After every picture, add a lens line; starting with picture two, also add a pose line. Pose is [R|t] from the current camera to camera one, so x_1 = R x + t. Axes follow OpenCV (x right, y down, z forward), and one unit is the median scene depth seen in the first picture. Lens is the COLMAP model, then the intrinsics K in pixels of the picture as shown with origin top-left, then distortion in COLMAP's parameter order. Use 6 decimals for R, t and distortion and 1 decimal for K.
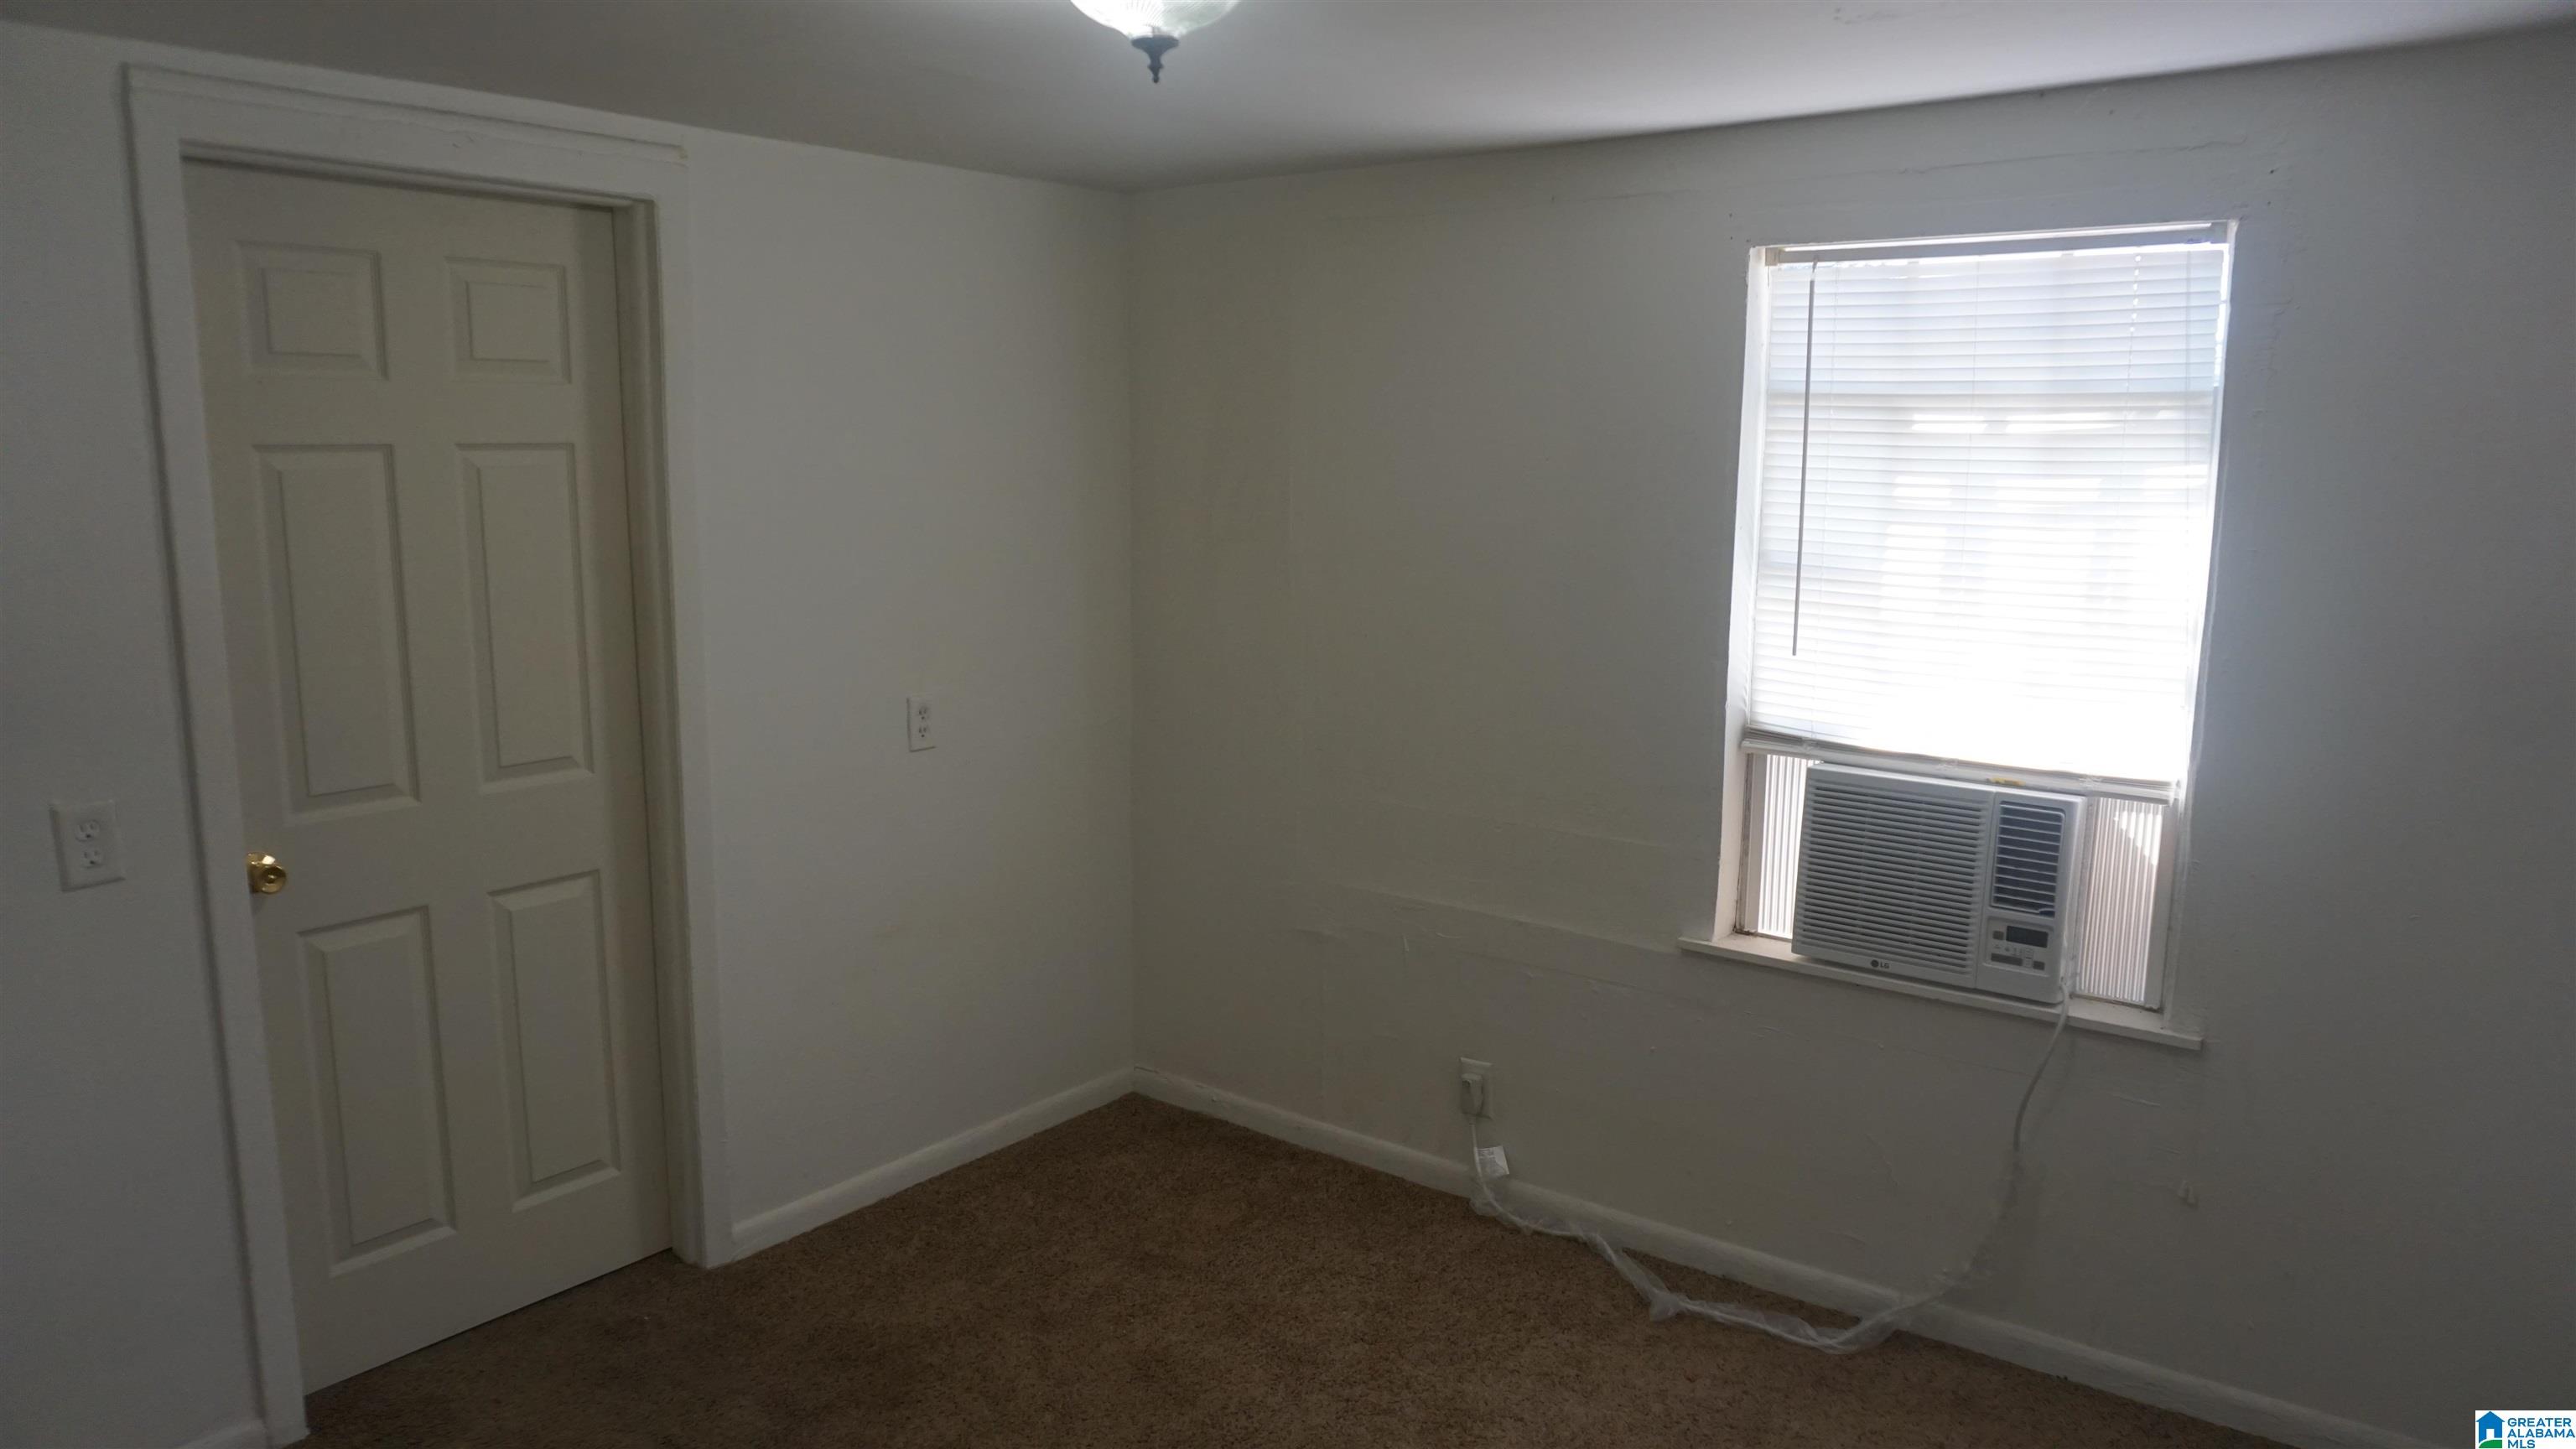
lens RADIAL K [[1731.3, 0, 1311.9], [0, 1731.3, 723.0], [0, 0, 1]] dist [-0.043951, 0.006265]
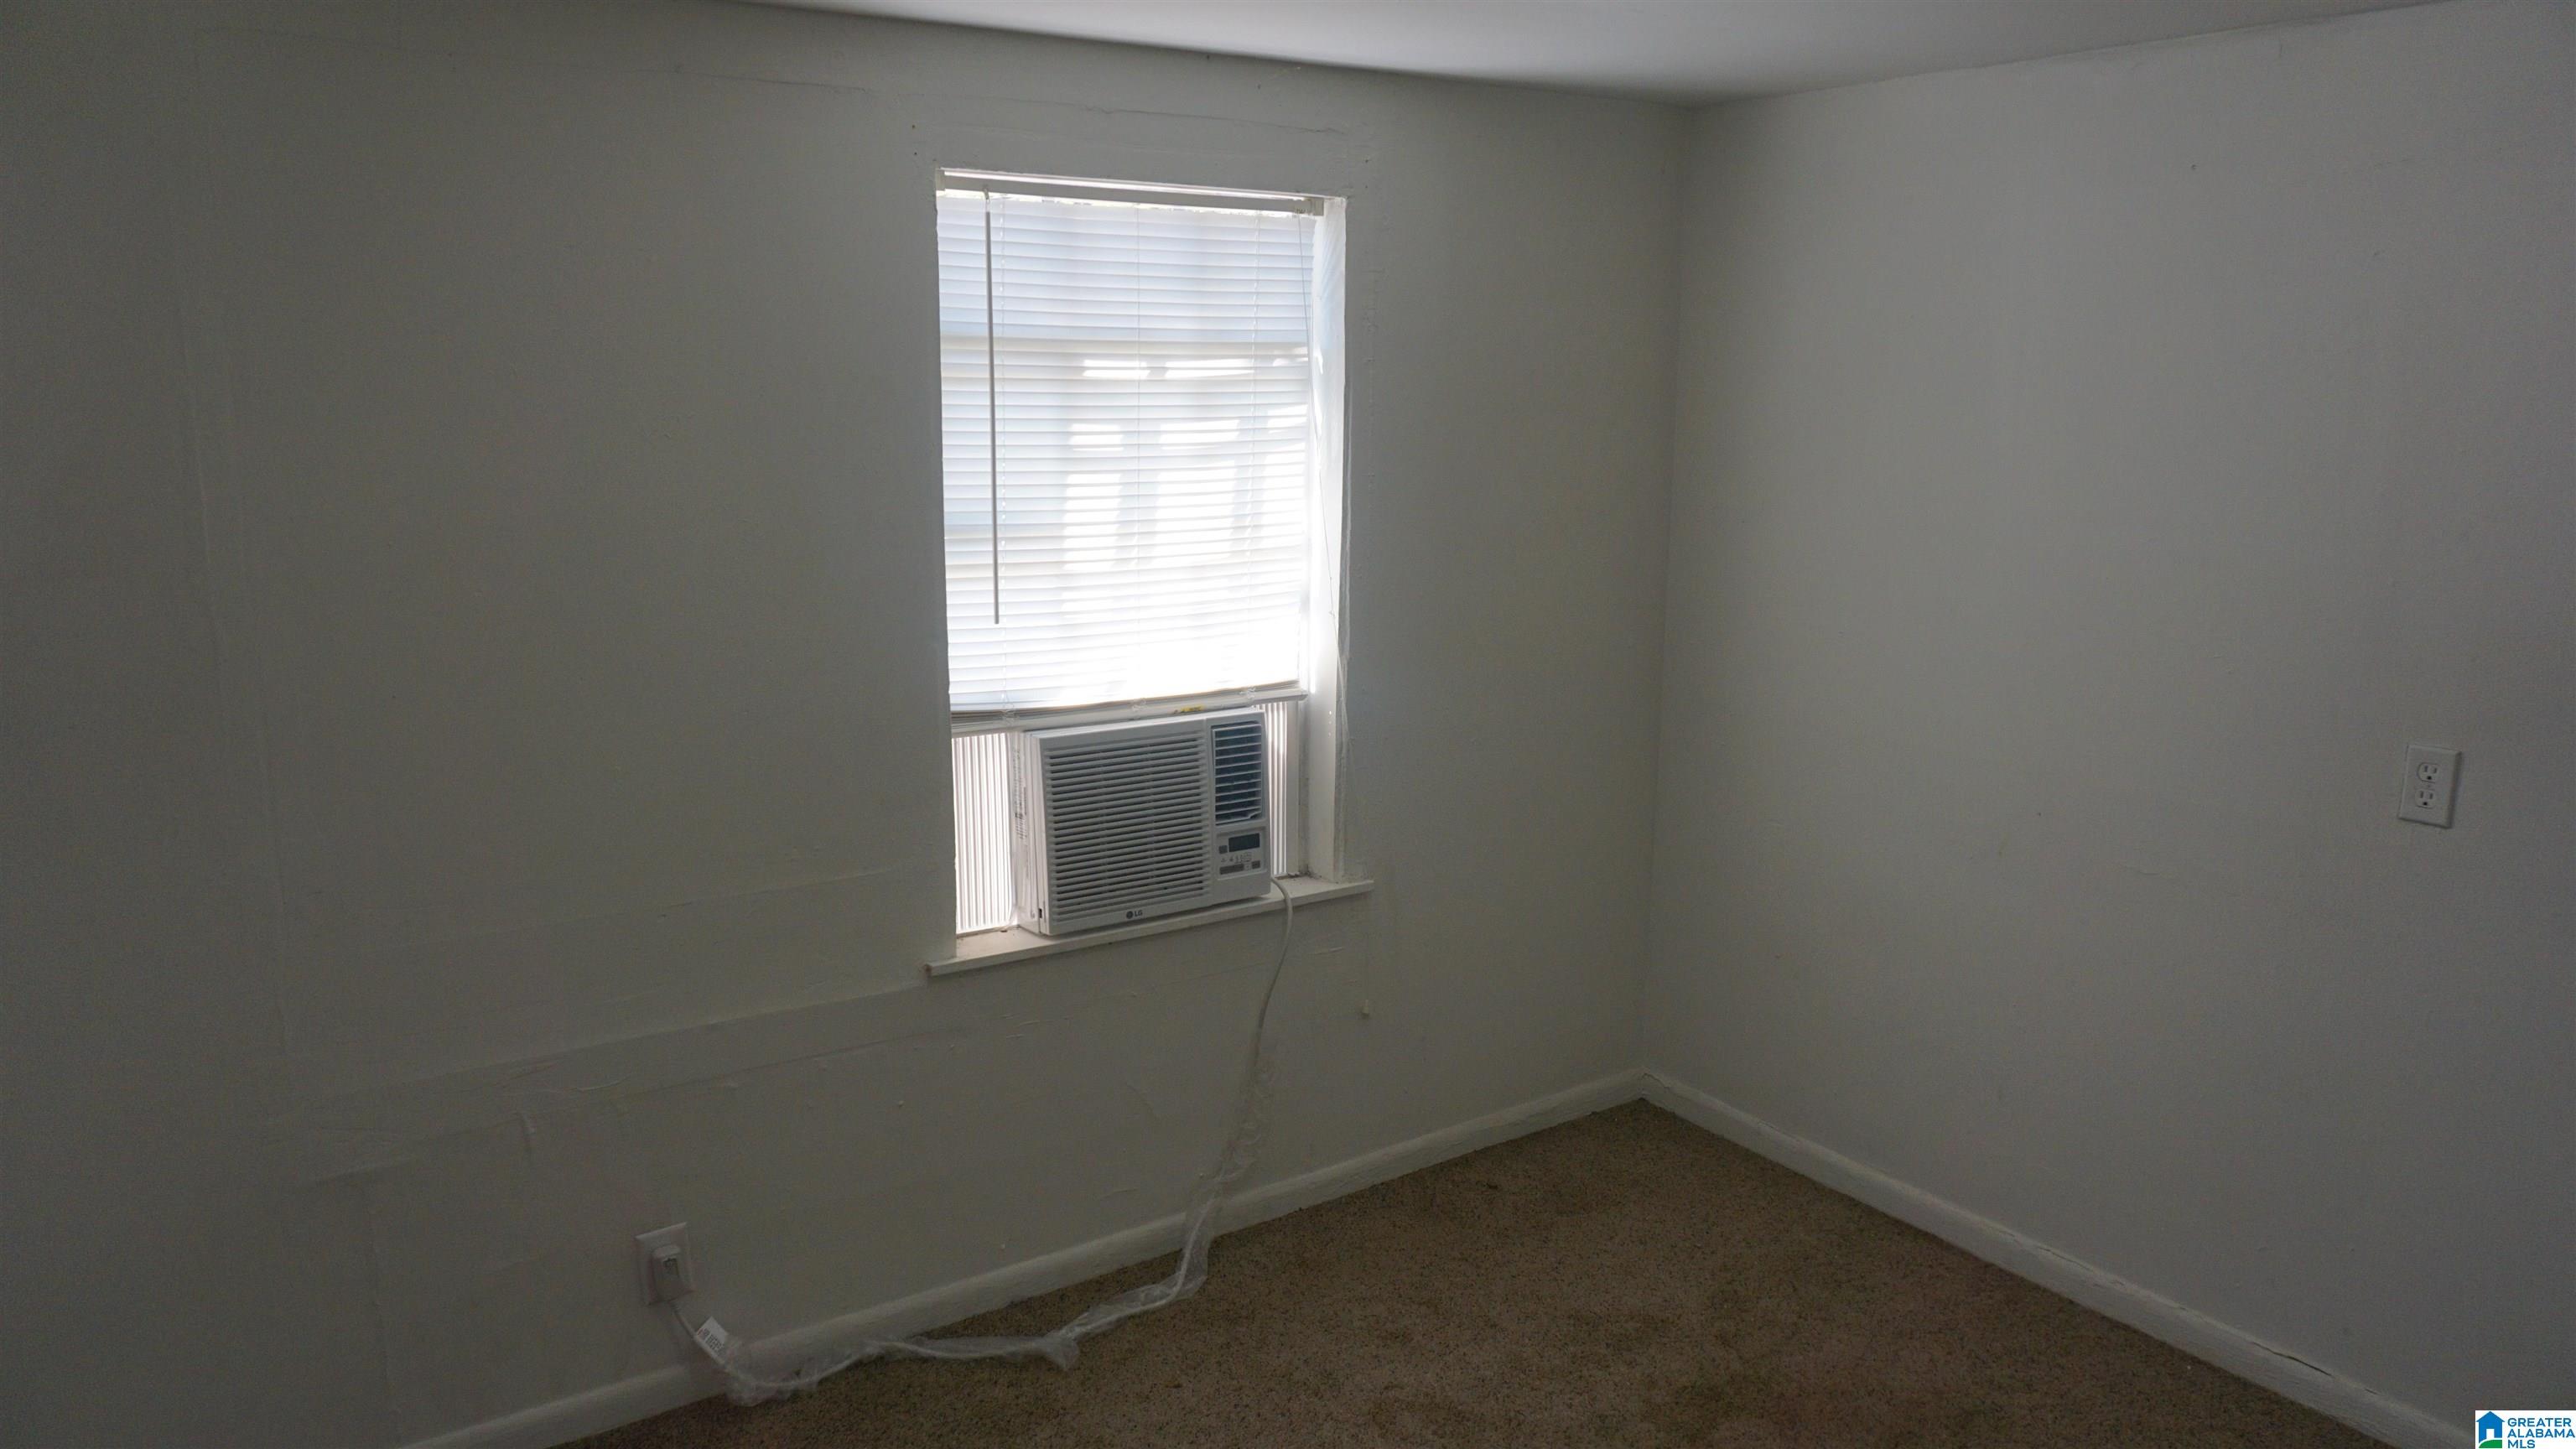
lens RADIAL K [[1731.3, 0, 1332.2], [0, 1731.3, 713.9], [0, 0, 1]] dist [-0.043951, 0.006265]
pose [[0.306340, -0.190243, 0.932718, -0.557459], [0.146949, 0.977532, 0.151120, -0.109725], [-0.940511, 0.090767, 0.327413, 0.559358]]
